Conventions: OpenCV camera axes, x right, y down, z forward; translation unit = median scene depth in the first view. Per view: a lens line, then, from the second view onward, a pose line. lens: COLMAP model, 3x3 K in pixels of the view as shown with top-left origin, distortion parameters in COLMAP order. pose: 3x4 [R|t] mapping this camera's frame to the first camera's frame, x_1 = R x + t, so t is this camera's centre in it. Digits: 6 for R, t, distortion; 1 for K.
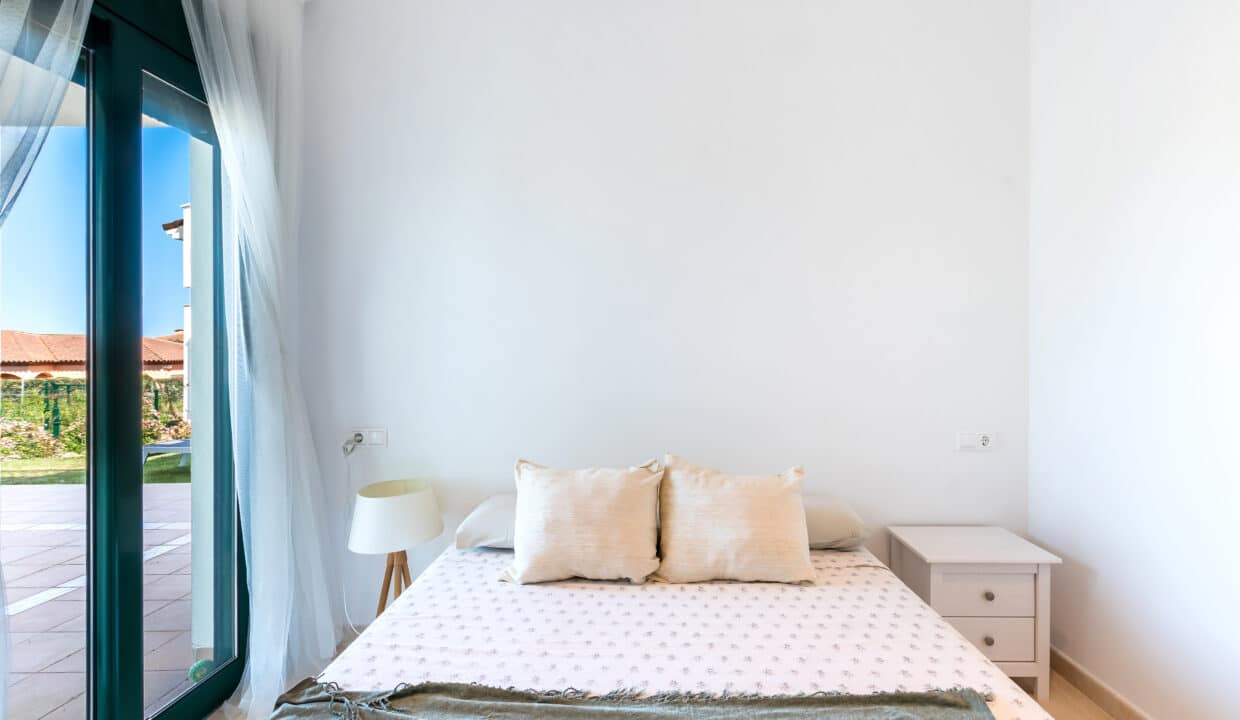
lens RADIAL K [[539.5, 0, 621.8], [0, 539.5, 352.7], [0, 0, 1]] dist [0.005867, -0.000316]
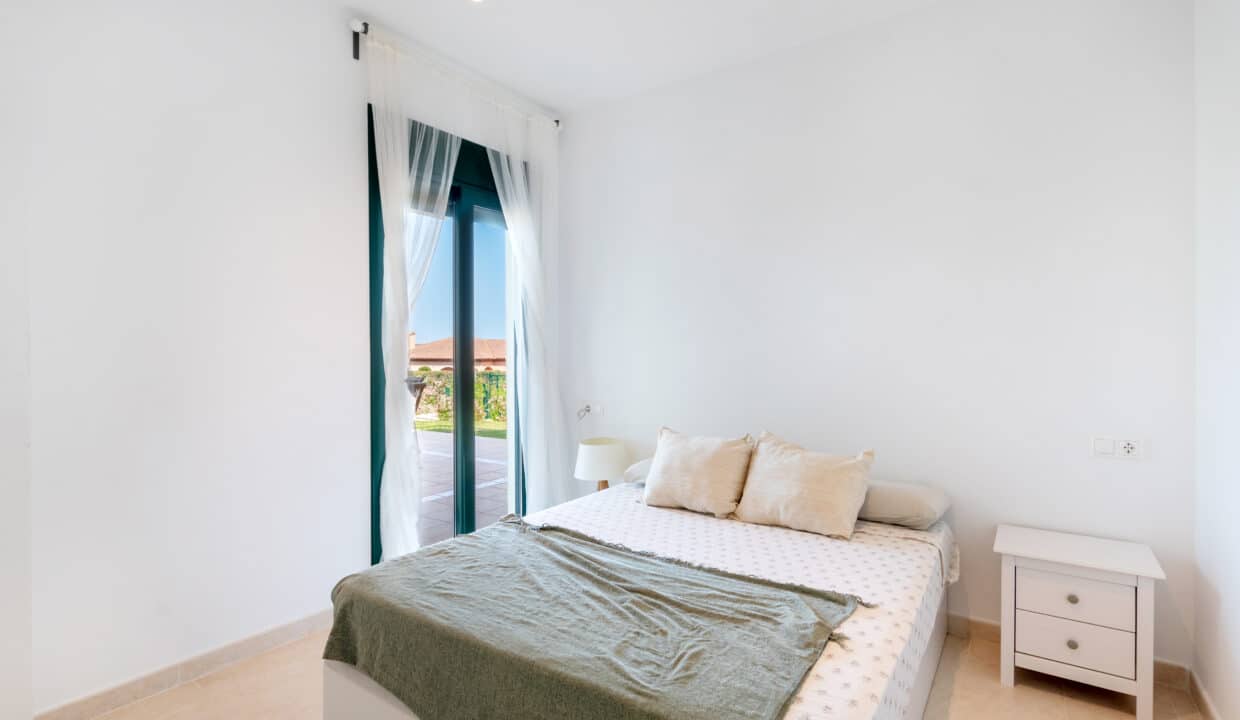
lens RADIAL K [[604.6, 0, 624.6], [0, 604.6, 358.2], [0, 0, 1]] dist [-0.000397, -0.000315]
pose [[0.816119, 0.003890, -0.577871, 0.720056], [0.002399, 0.999946, 0.010120, 0.000372], [0.577879, -0.009646, 0.816065, -0.401209]]
